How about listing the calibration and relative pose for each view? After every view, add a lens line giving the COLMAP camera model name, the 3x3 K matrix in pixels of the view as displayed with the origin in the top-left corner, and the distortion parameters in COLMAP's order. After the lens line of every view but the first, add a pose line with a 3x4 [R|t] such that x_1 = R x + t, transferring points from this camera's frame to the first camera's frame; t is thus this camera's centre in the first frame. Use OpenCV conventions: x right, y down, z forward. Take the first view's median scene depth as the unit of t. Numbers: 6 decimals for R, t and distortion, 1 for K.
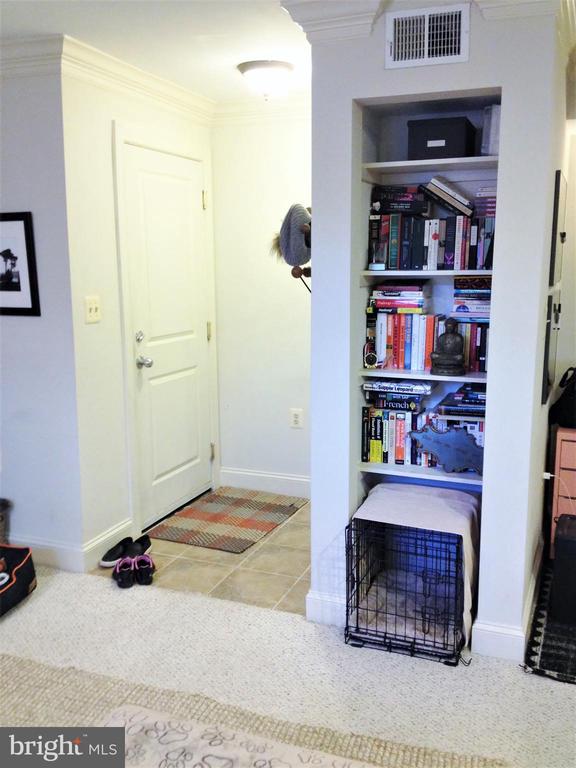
lens RADIAL K [[715.2, 0, 287.5], [0, 715.2, 386.3], [0, 0, 1]] dist [0.191508, -0.409384]
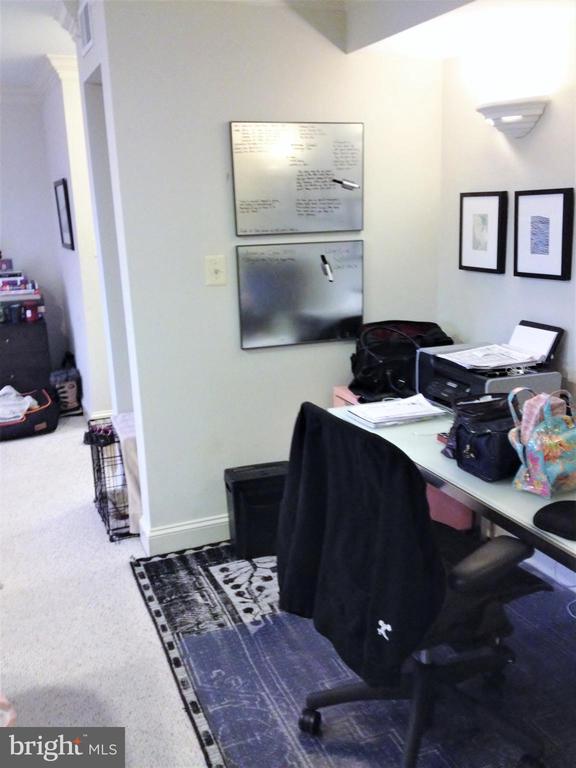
lens RADIAL K [[715.2, 0, 287.5], [0, 715.2, 386.3], [0, 0, 1]] dist [0.191508, -0.409384]
pose [[0.694918, 0.159719, -0.701127, 1.131640], [-0.100010, 0.987012, 0.125720, -0.060694], [0.712101, -0.017245, 0.701865, 0.306015]]
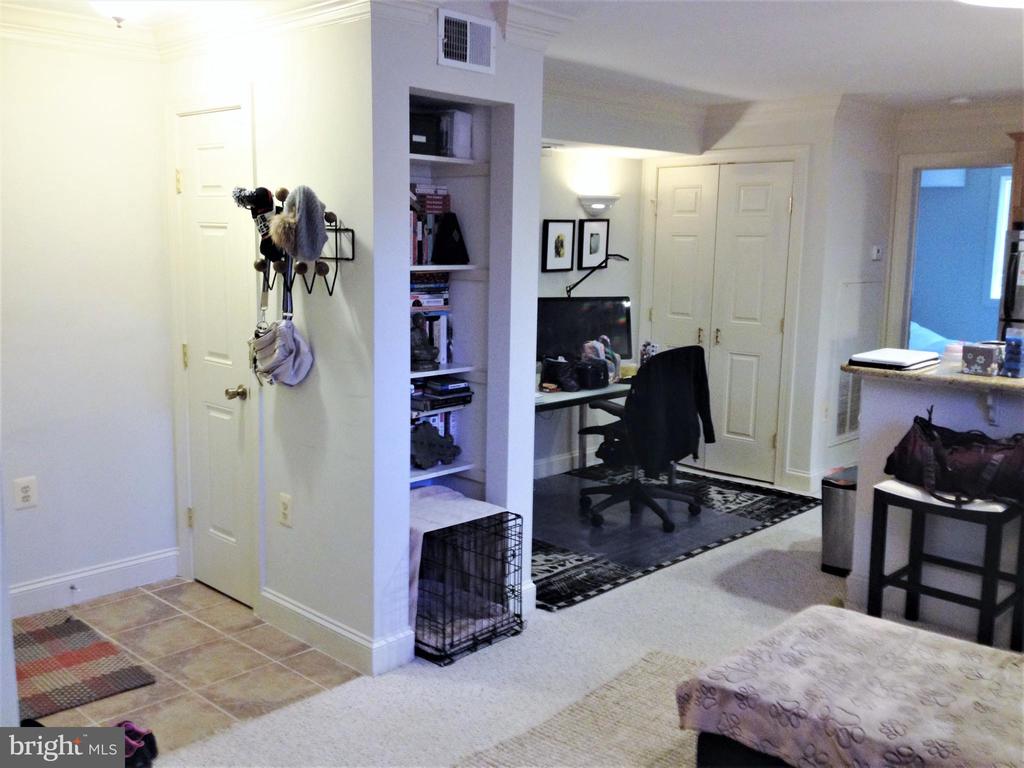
lens RADIAL K [[953.6, 0, 512.6], [0, 953.6, 380.9], [0, 0, 1]] dist [0.191508, -0.409384]
pose [[0.374145, -0.128776, 0.918386, -0.910942], [0.151295, 0.985520, 0.076553, -0.081244], [-0.914946, 0.110305, 0.388210, 0.373083]]
